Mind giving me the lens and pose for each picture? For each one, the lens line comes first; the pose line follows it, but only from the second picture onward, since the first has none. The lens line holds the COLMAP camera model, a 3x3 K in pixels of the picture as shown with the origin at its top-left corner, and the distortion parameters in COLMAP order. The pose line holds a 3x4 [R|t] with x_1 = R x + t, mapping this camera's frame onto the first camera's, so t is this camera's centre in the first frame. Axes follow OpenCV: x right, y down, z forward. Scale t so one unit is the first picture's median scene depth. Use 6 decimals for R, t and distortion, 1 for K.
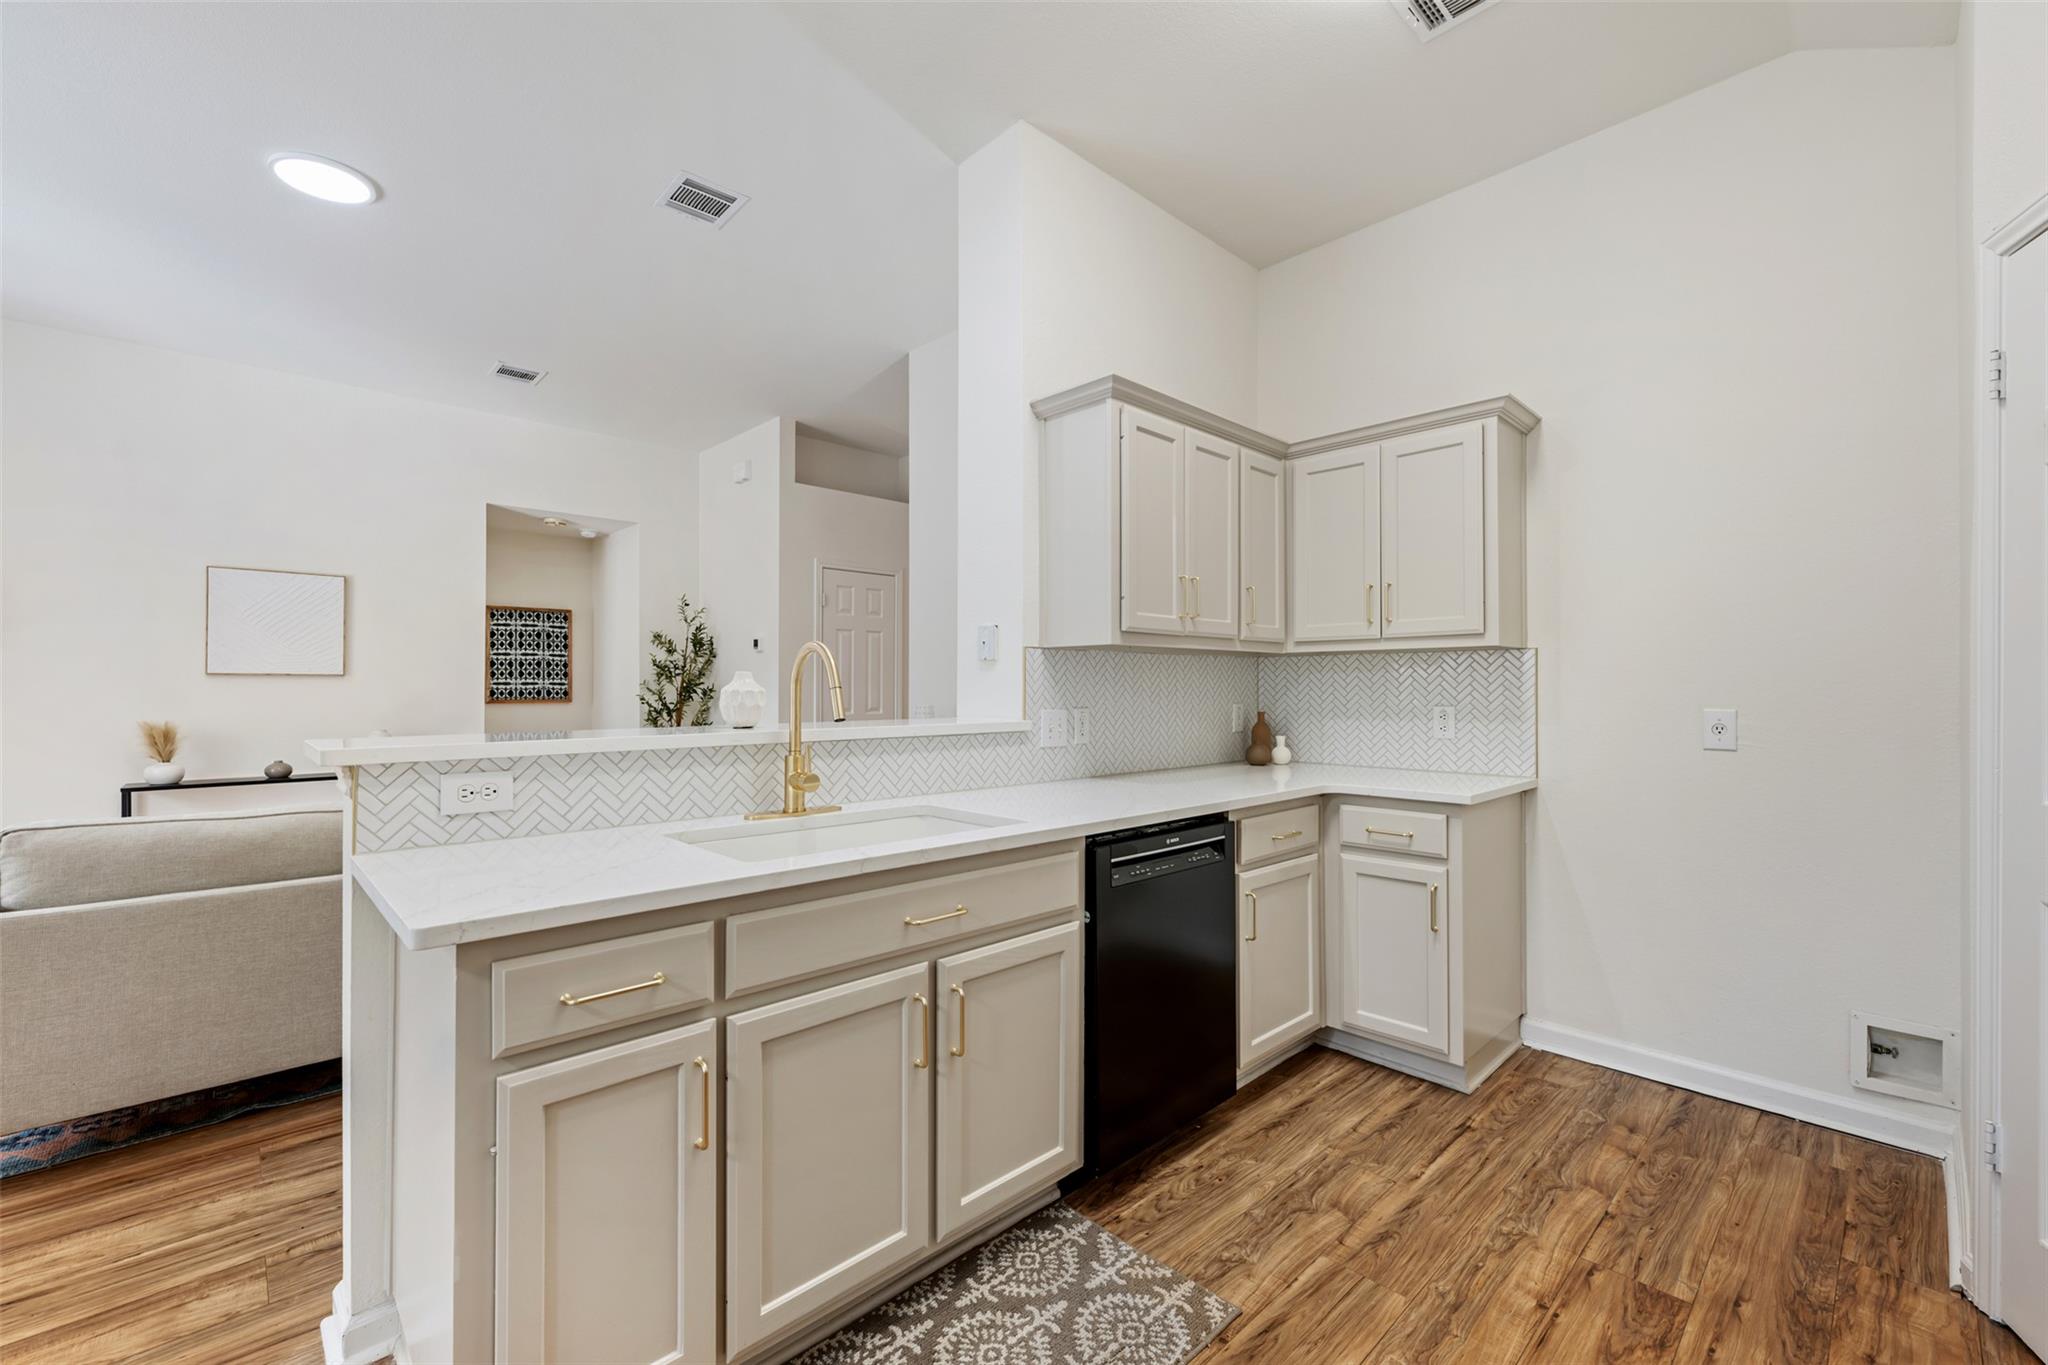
lens RADIAL K [[841.9, 0, 1017.8], [0, 841.9, 682.7], [0, 0, 1]] dist [0.001208, 0.000086]
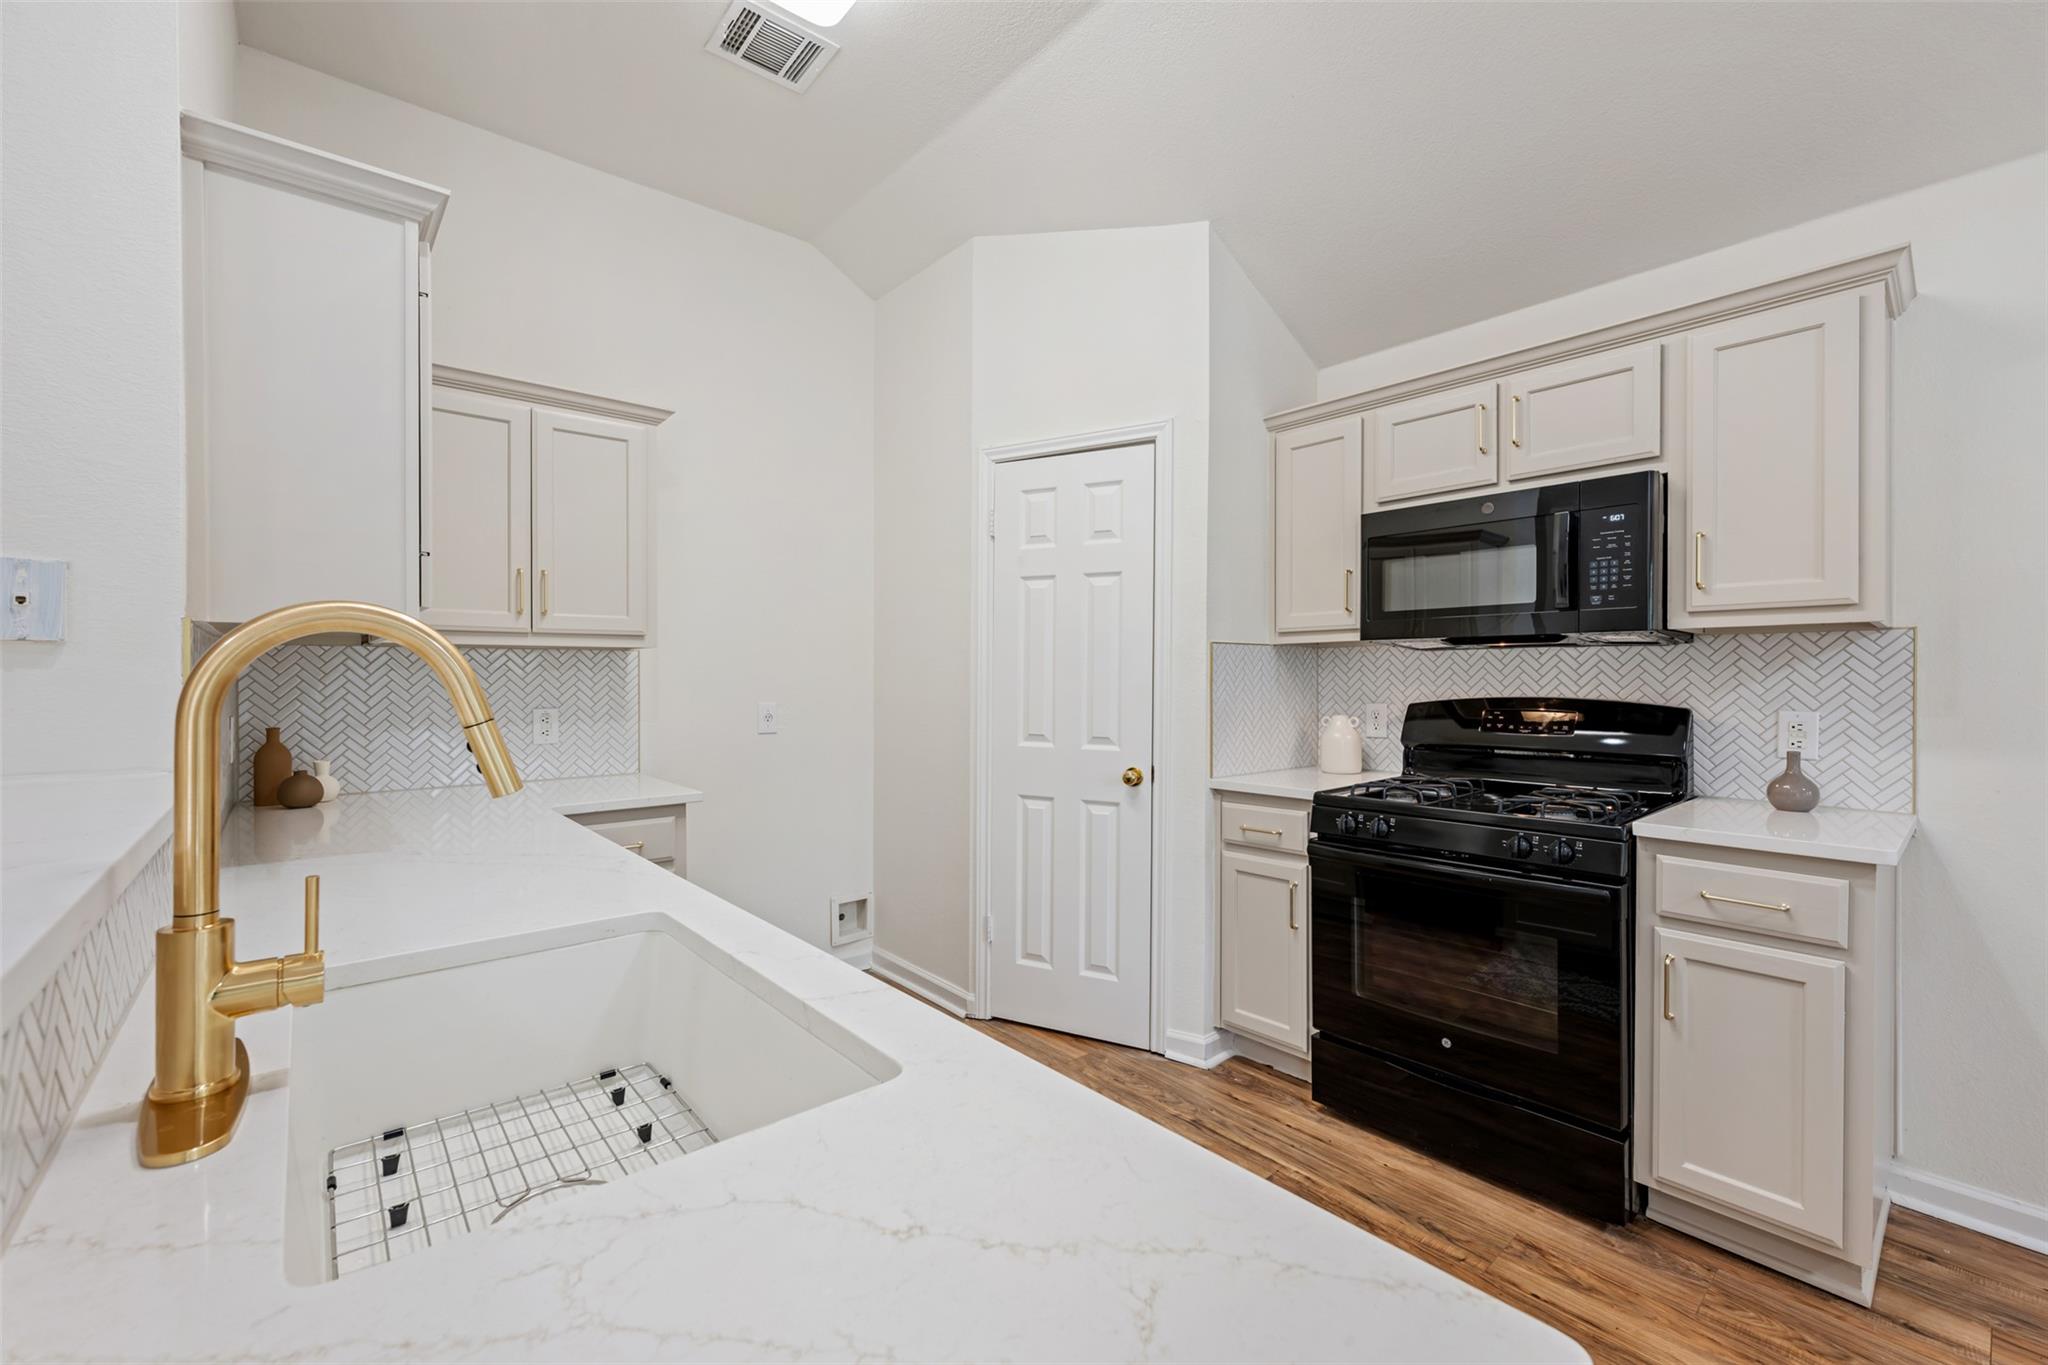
lens RADIAL K [[841.9, 0, 1029.6], [0, 841.9, 686.4], [0, 0, 1]] dist [0.001208, 0.000086]
pose [[0.056865, -0.006268, 0.998362, -0.567349], [-0.001235, 0.999979, 0.006348, -0.004287], [-0.998381, -0.001593, 0.056856, 0.618959]]
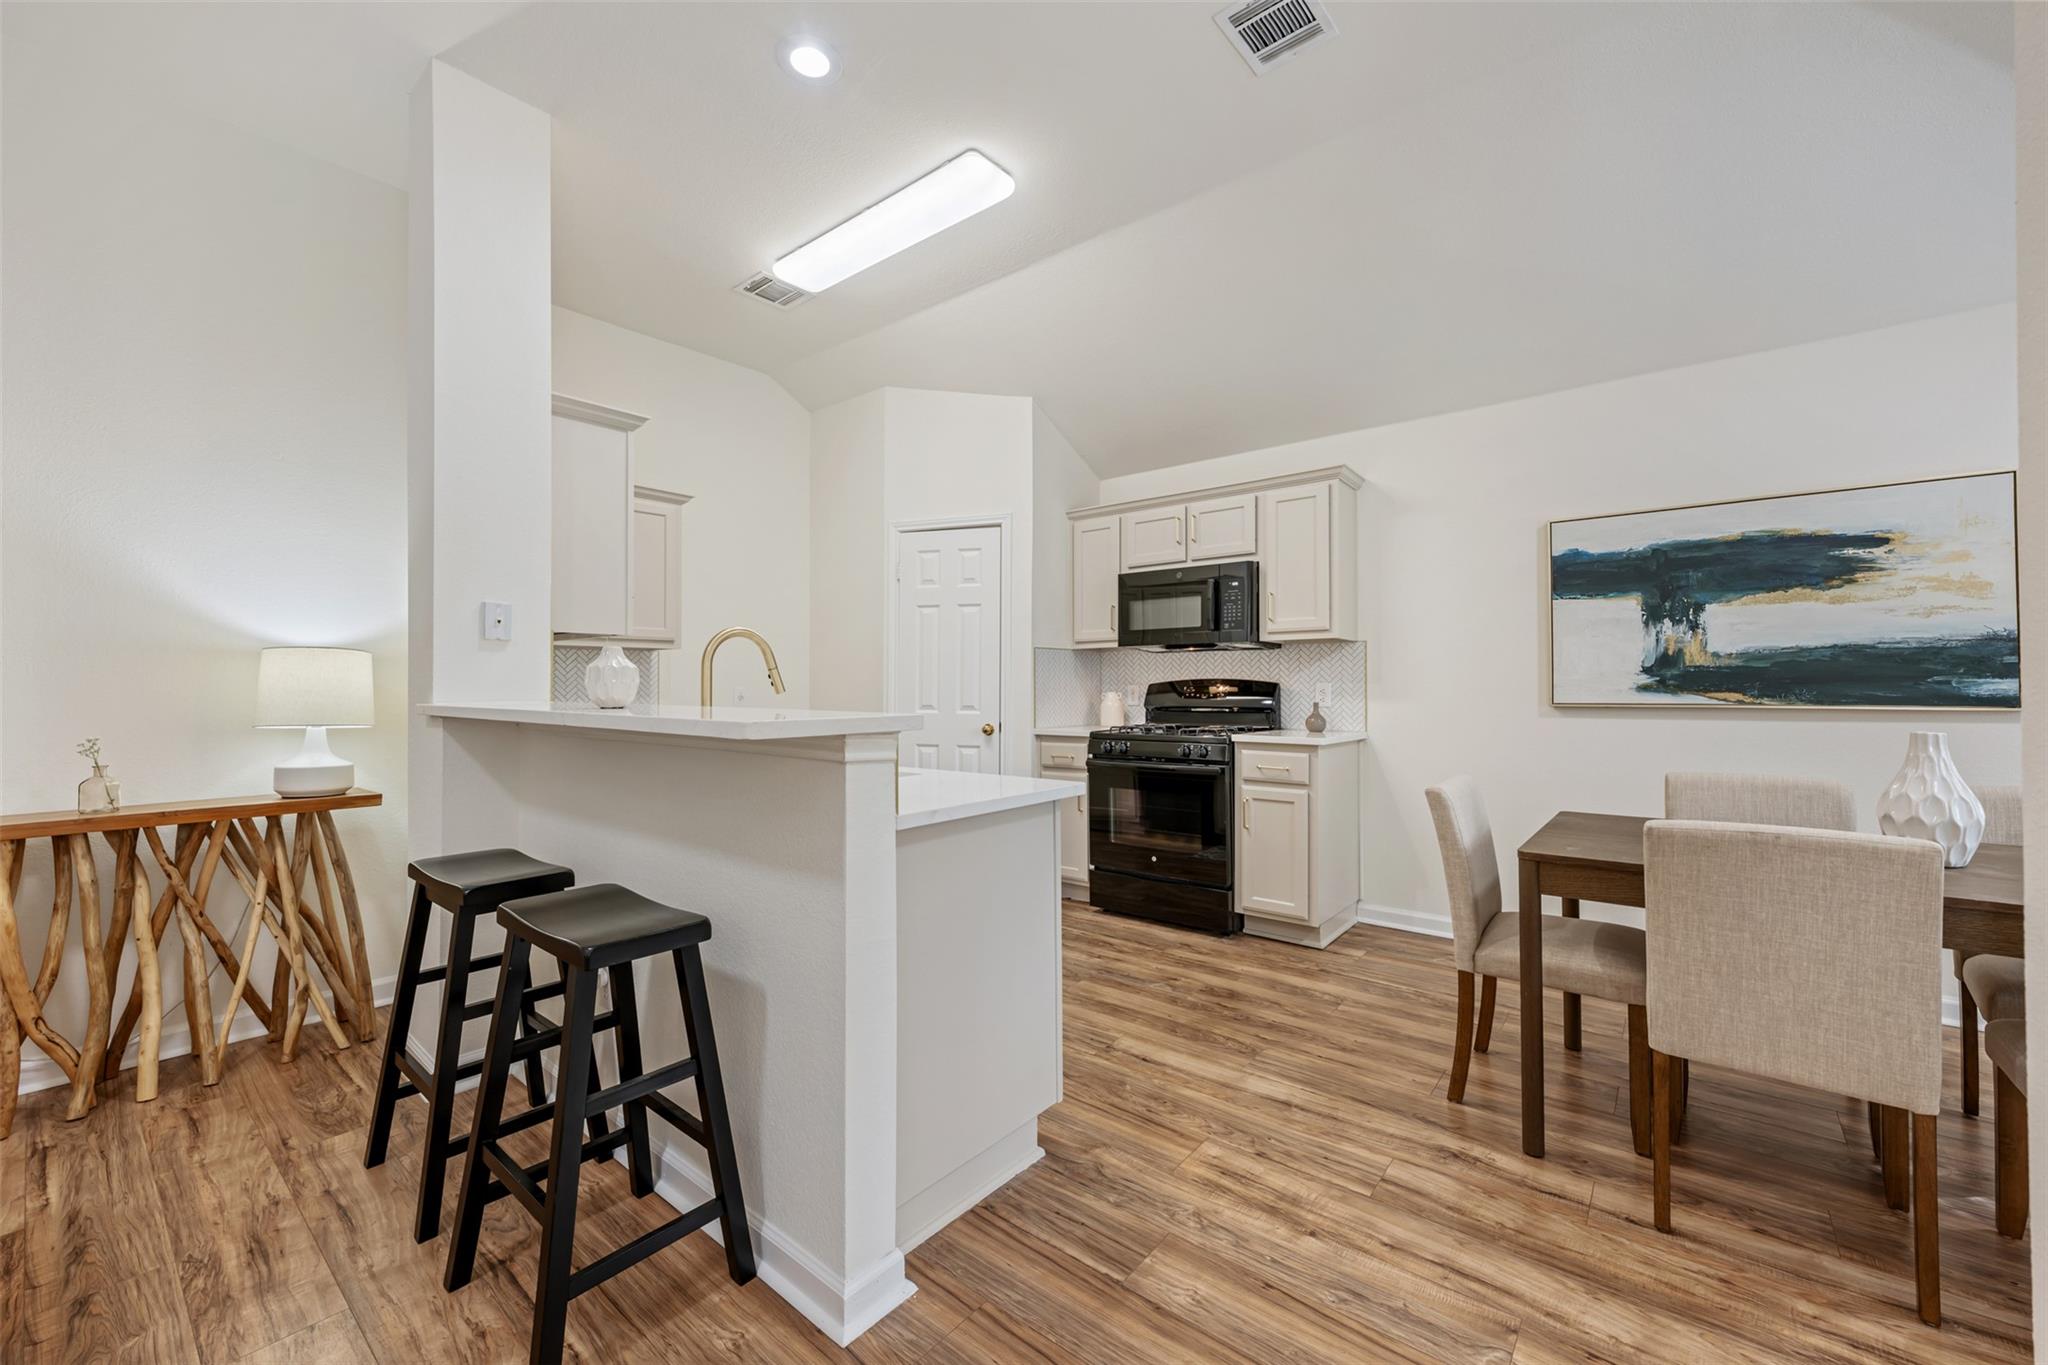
lens RADIAL K [[808.5, 0, 1013.3], [0, 808.5, 683.8], [0, 0, 1]] dist [0.000492, -0.000010]
pose [[-0.102792, 0.007543, 0.994674, -1.113744], [0.001574, 0.999971, -0.007421, 0.031334], [-0.994702, 0.000803, -0.102801, 0.664691]]
